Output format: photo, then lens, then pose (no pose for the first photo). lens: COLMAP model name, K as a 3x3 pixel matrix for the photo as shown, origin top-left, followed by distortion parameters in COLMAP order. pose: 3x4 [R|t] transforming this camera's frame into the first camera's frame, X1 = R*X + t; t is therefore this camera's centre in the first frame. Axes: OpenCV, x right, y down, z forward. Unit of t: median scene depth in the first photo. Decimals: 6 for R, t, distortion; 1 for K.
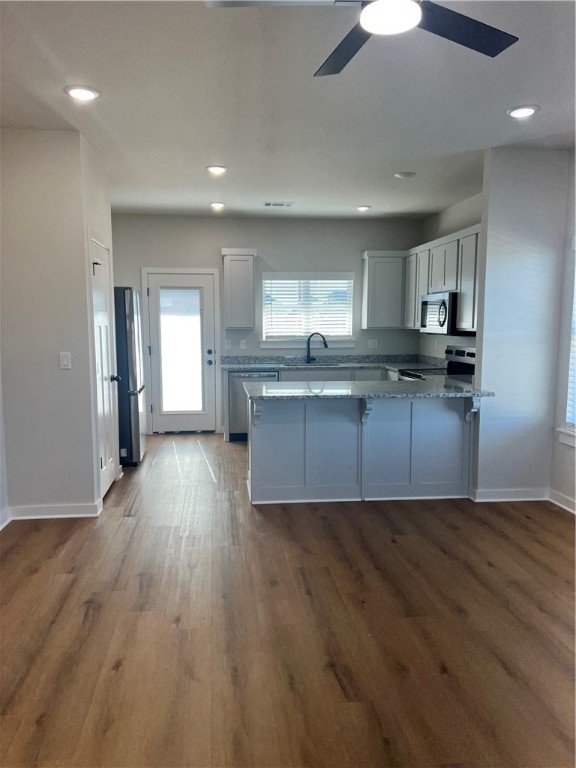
lens RADIAL K [[573.3, 0, 288.1], [0, 573.3, 380.6], [0, 0, 1]] dist [0.072177, -0.101077]
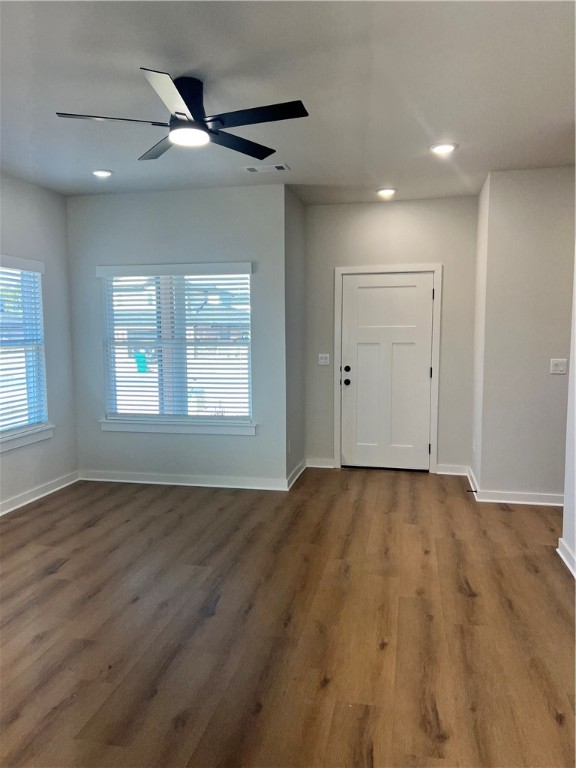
lens RADIAL K [[573.3, 0, 288.1], [0, 573.3, 380.6], [0, 0, 1]] dist [0.072177, -0.101077]
pose [[-0.946764, -0.033255, 0.320205, -0.313260], [0.040873, 0.974184, 0.222024, -0.179405], [-0.319322, 0.223292, -0.920964, 1.343190]]
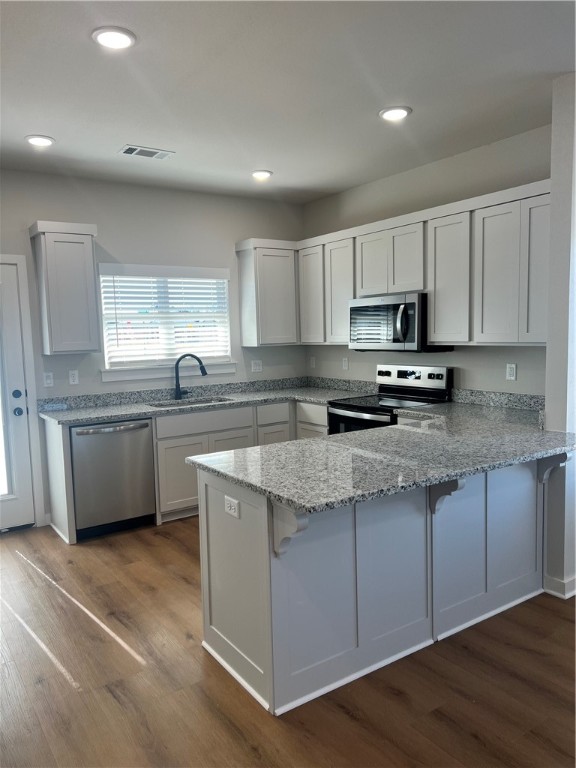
lens RADIAL K [[573.3, 0, 288.1], [0, 573.3, 380.6], [0, 0, 1]] dist [0.072177, -0.101077]
pose [[0.887959, -0.064616, 0.455360, -0.159475], [0.074321, 0.997229, -0.003419, -0.040658], [-0.453877, 0.036878, 0.890301, 0.335488]]
